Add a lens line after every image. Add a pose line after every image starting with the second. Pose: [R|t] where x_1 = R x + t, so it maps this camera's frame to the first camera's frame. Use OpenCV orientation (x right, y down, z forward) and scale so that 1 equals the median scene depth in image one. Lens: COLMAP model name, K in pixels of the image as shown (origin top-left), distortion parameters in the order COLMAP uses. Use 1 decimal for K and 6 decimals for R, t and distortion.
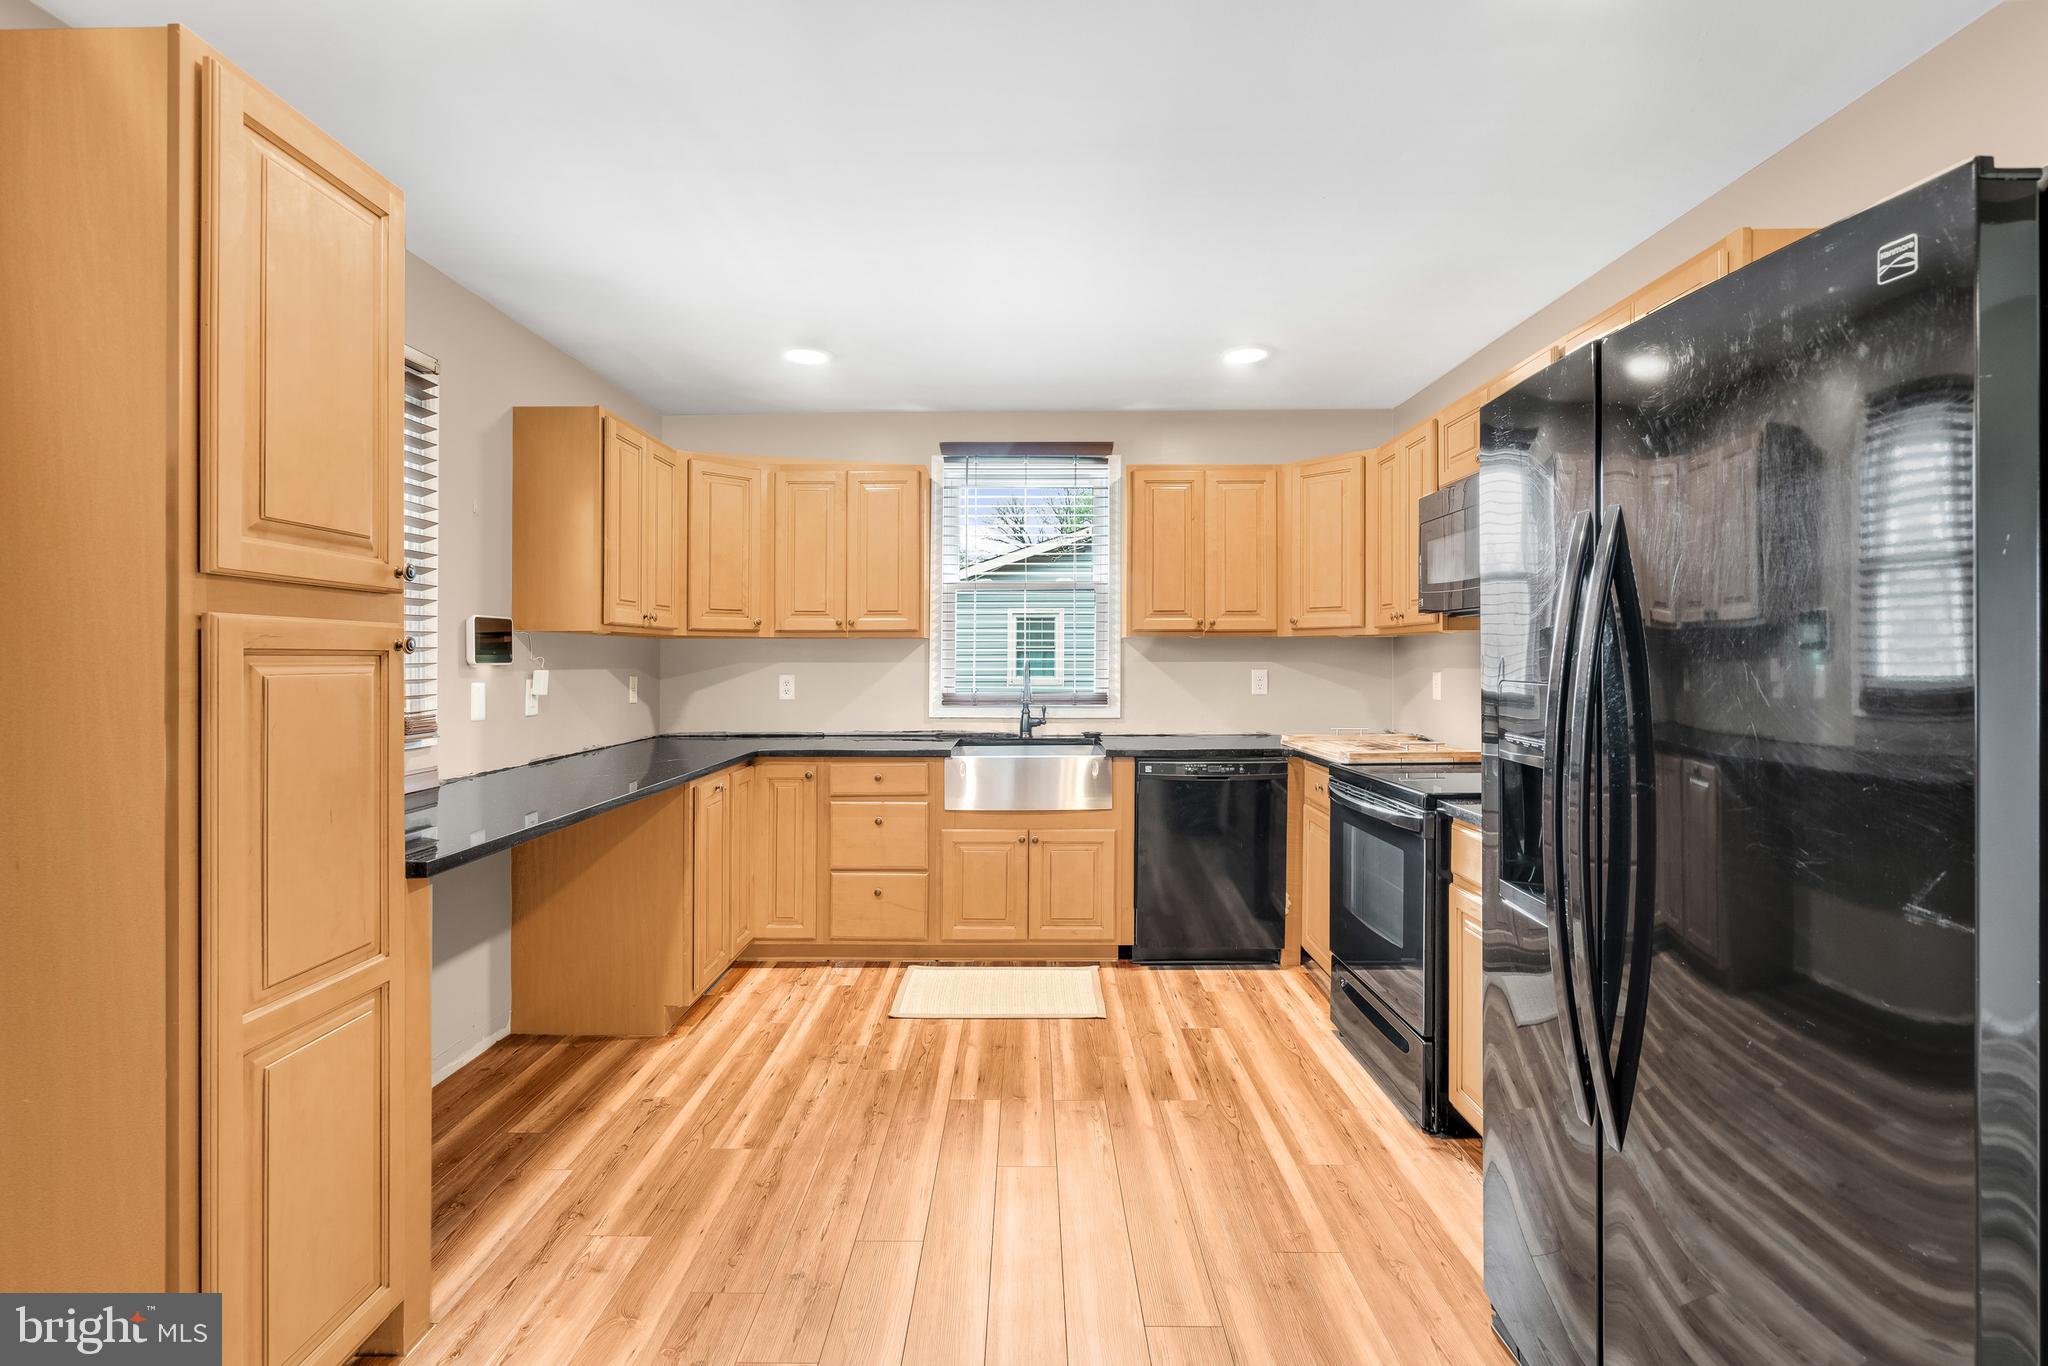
lens RADIAL K [[926.8, 0, 1029.1], [0, 926.8, 664.9], [0, 0, 1]] dist [-0.008952, 0.000524]
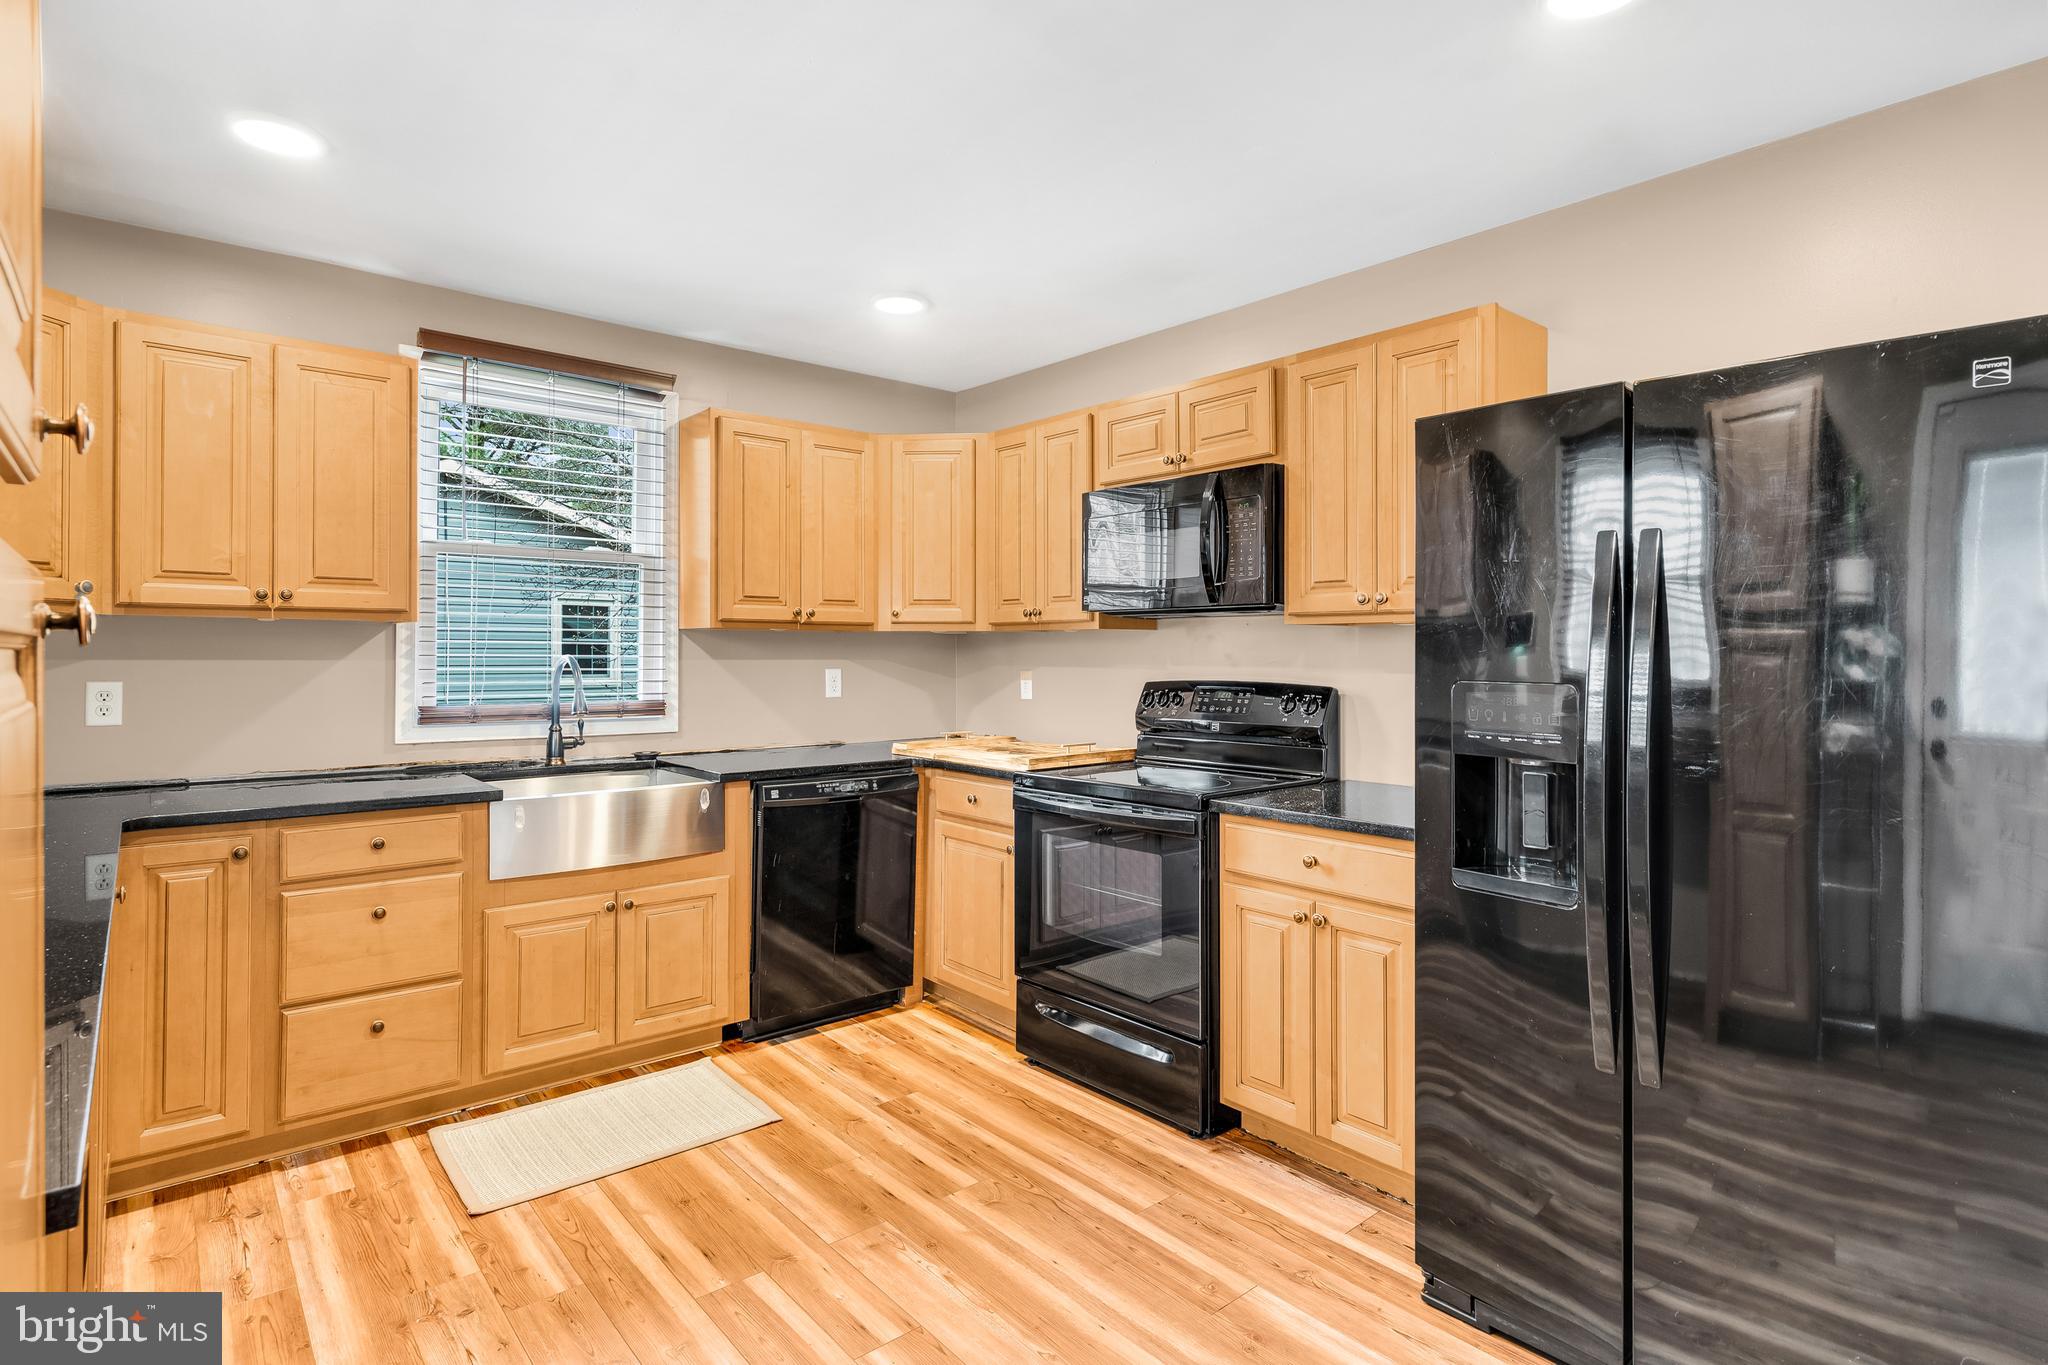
lens RADIAL K [[1026.0, 0, 1018.8], [0, 1026.0, 651.4], [0, 0, 1]] dist [-0.000006, 0.000495]
pose [[0.763215, 0.006087, 0.646116, -0.283840], [0.000636, 0.999948, -0.010171, -0.001455], [-0.646144, 0.008174, 0.763172, 0.186743]]
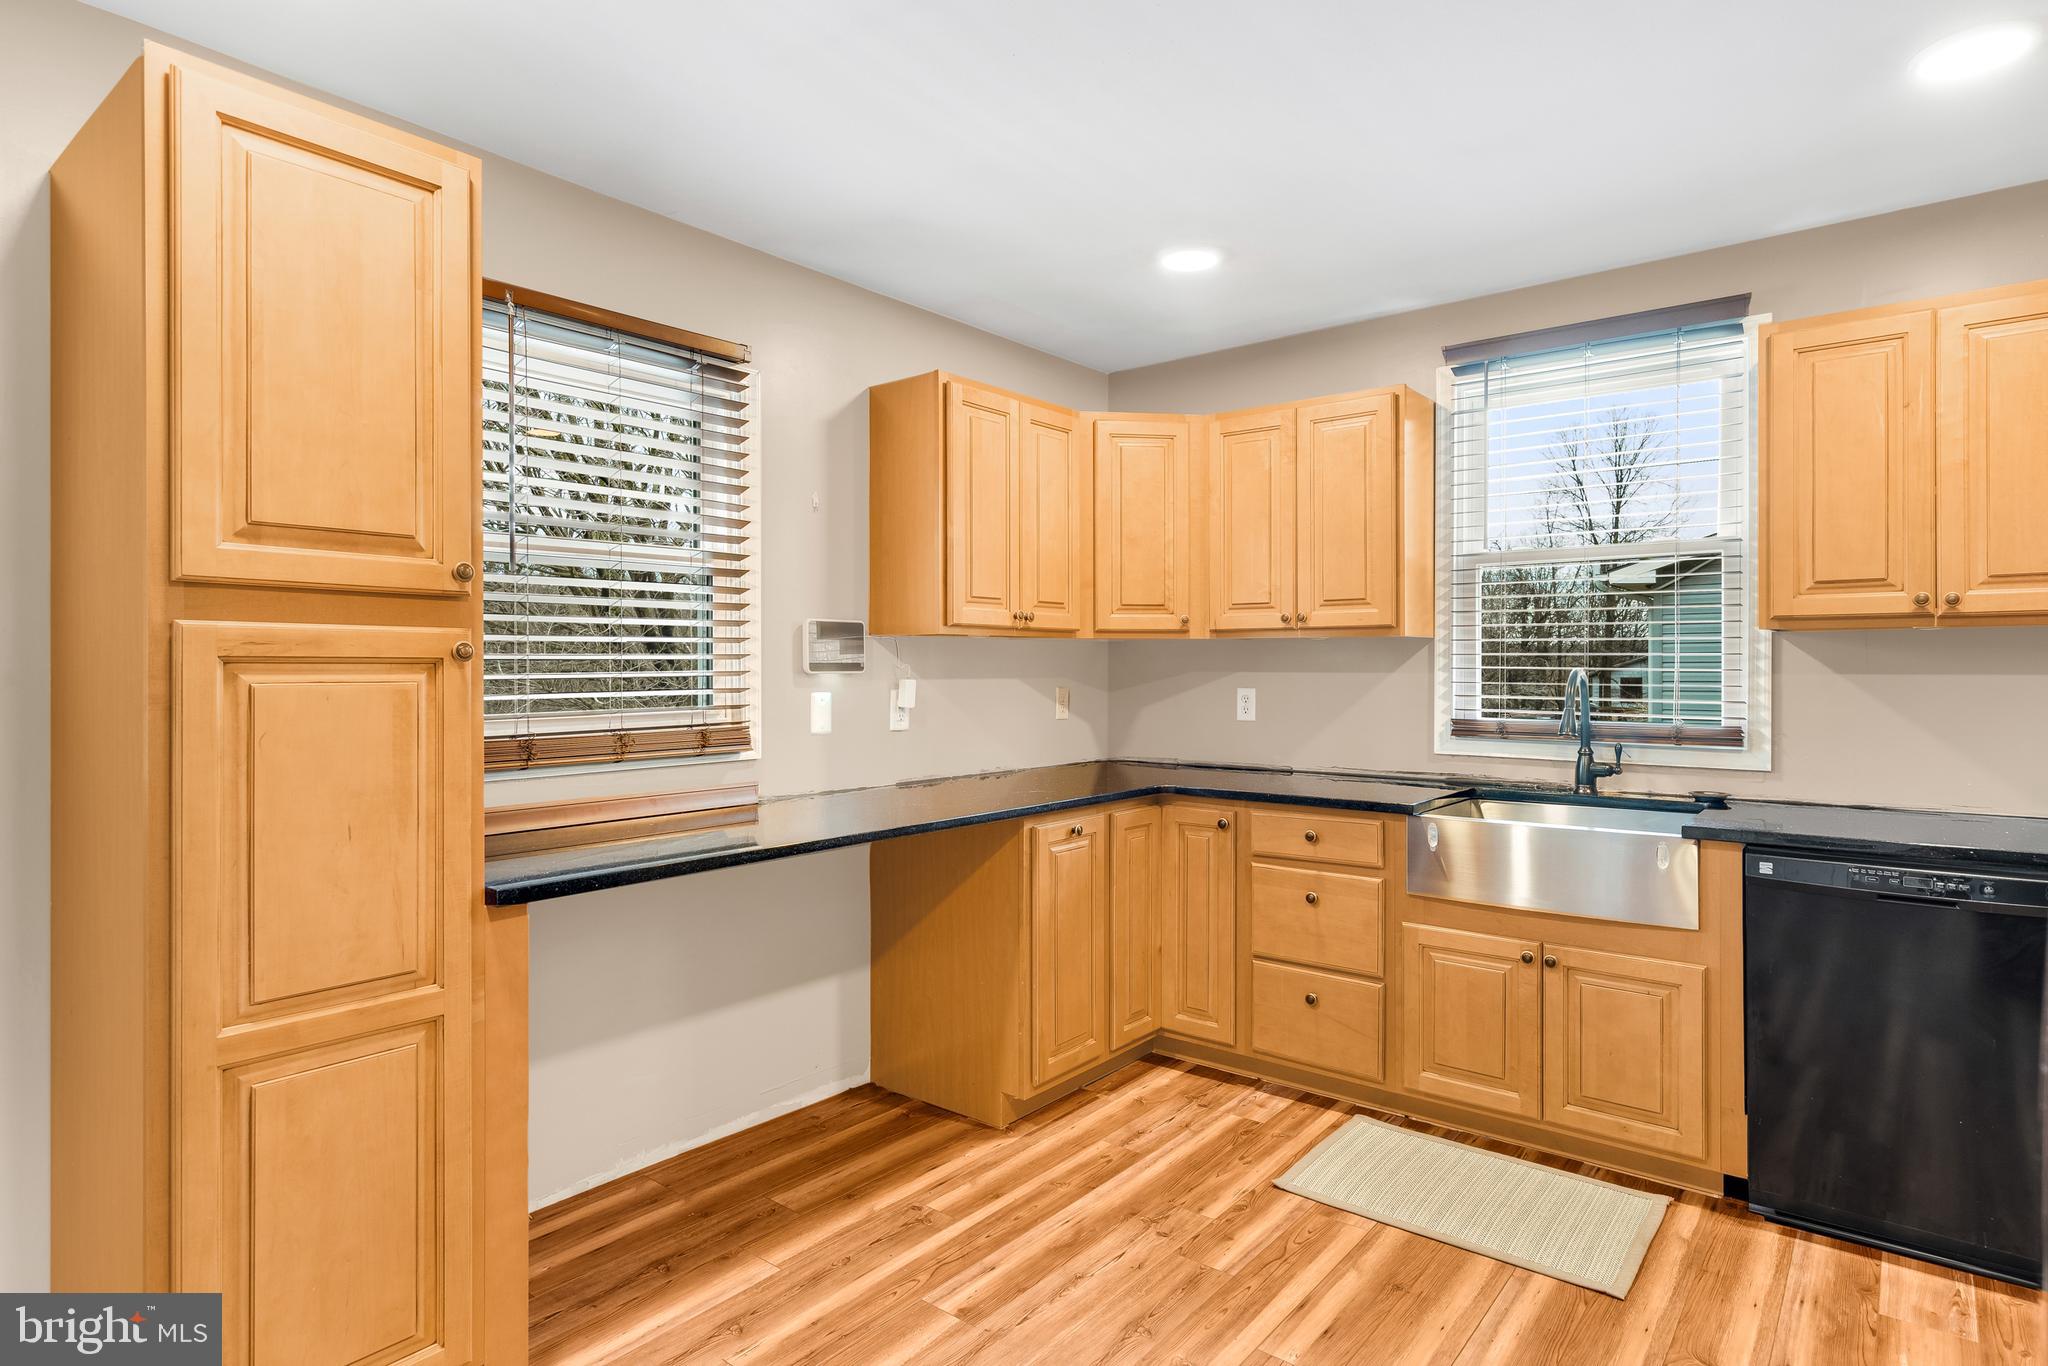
lens RADIAL K [[1103.5, 0, 1036.7], [0, 1103.5, 669.0], [0, 0, 1]] dist [0.001669, 0.001518]
pose [[0.783505, 0.003195, -0.621378, 0.194708], [-0.005809, 0.999981, -0.002183, -0.002377], [0.621359, 0.005320, 0.783508, 0.211385]]
